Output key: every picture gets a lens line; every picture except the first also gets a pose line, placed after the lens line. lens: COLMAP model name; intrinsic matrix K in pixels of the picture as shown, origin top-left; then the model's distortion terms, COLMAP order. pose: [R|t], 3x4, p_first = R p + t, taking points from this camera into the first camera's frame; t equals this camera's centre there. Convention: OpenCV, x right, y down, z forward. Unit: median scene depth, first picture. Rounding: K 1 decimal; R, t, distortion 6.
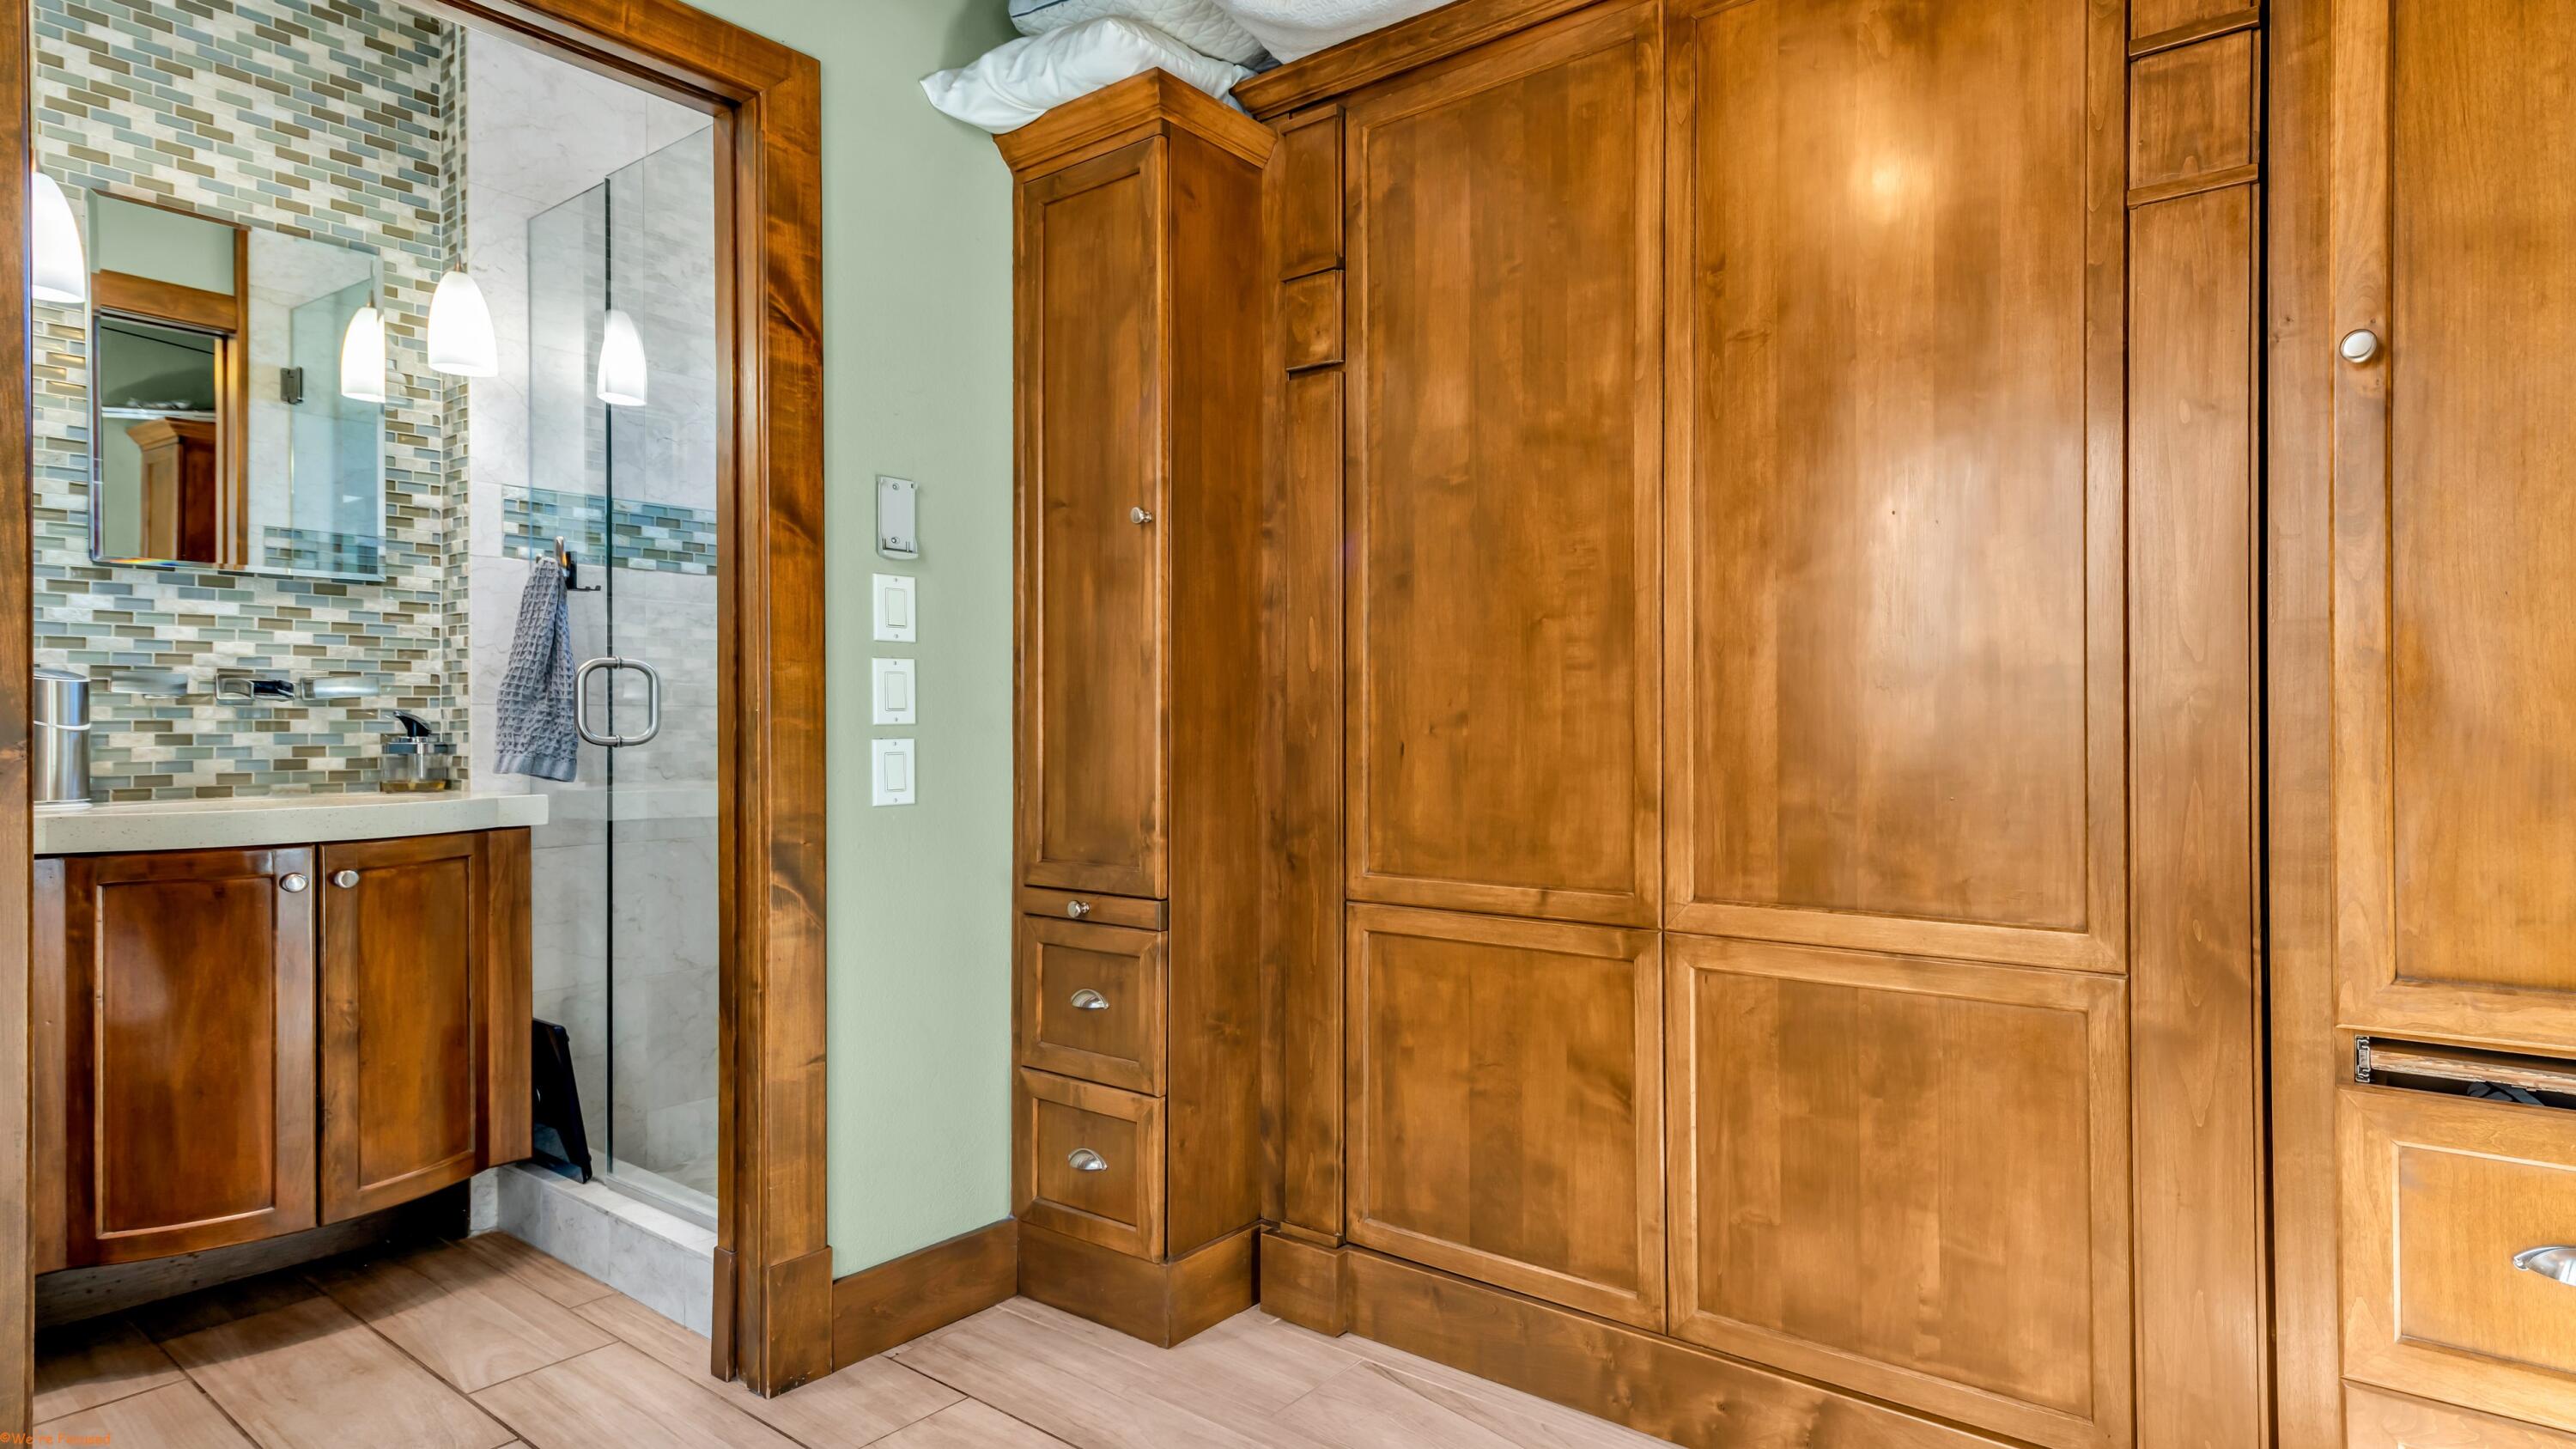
lens RADIAL K [[799.7, 0, 1290.0], [0, 799.7, 699.8], [0, 0, 1]] dist [-0.000637, 0.000021]
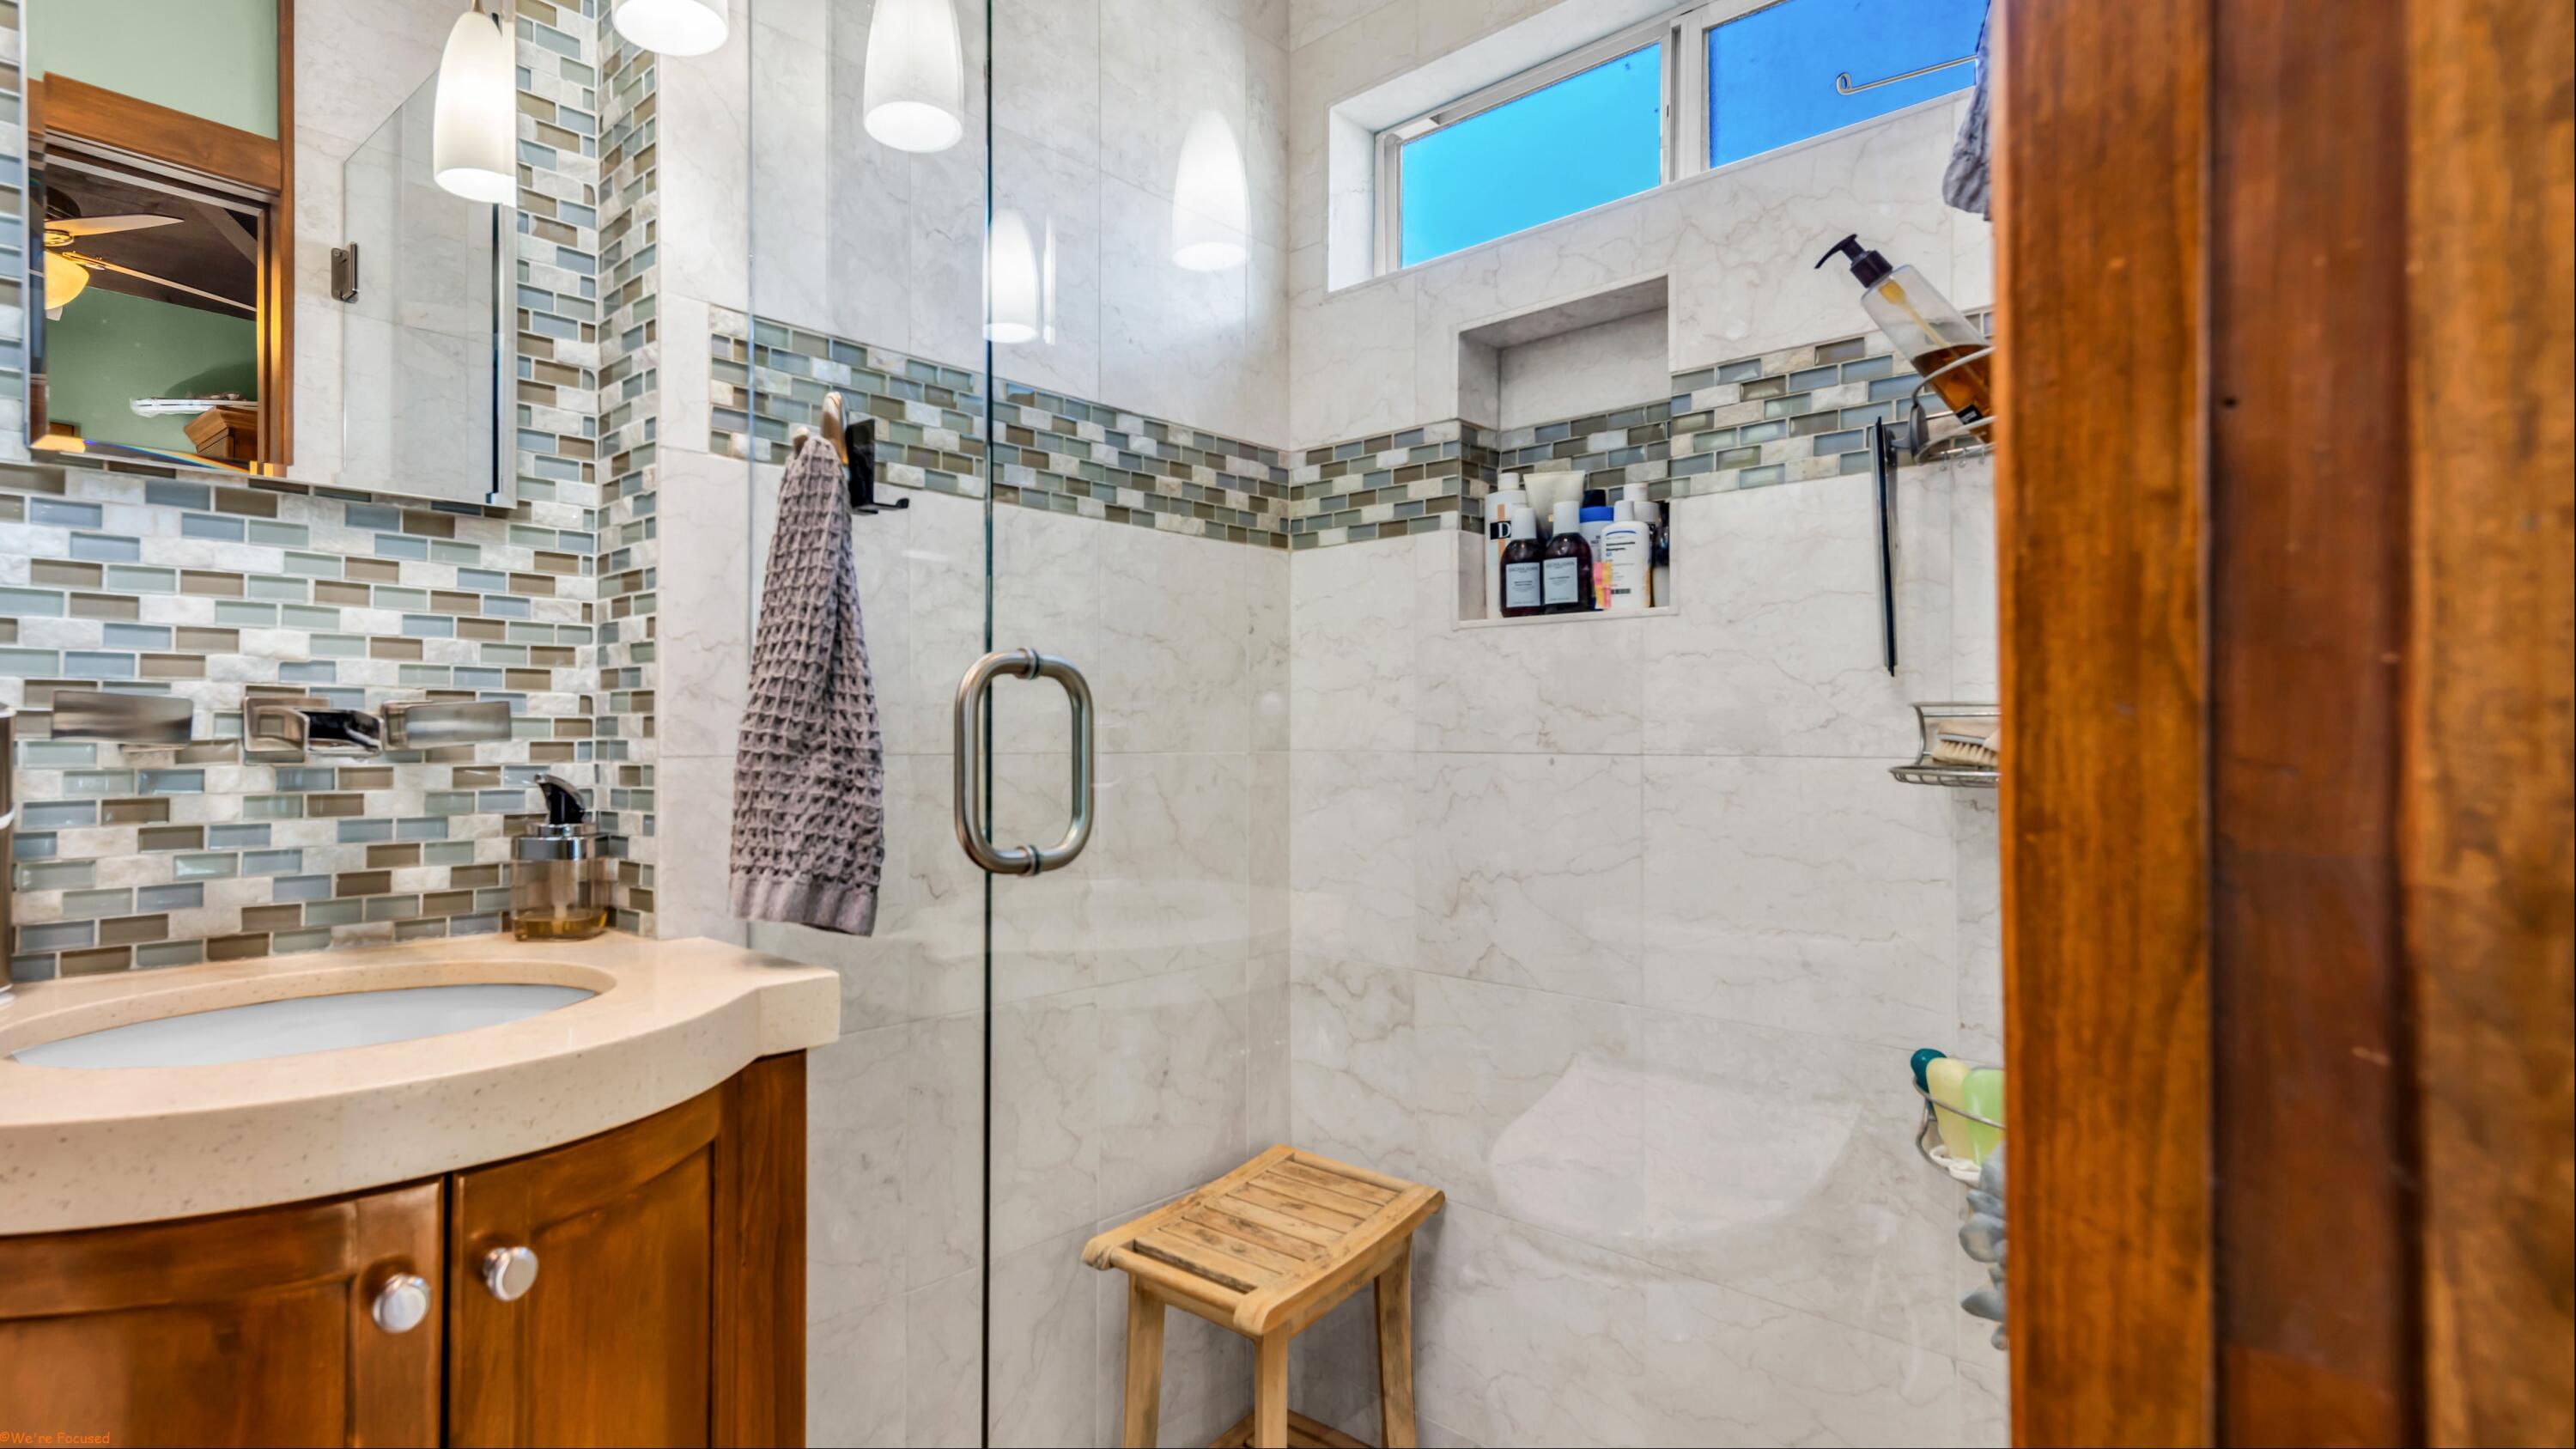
lens RADIAL K [[1249.4, 0, 1282.6], [0, 1249.4, 716.7], [0, 0, 1]] dist [0.015590, -0.000946]
pose [[0.969011, -0.000034, -0.247019, -0.487264], [-0.002118, 0.999962, -0.008447, -0.013461], [0.247010, 0.008708, 0.968974, 0.369751]]
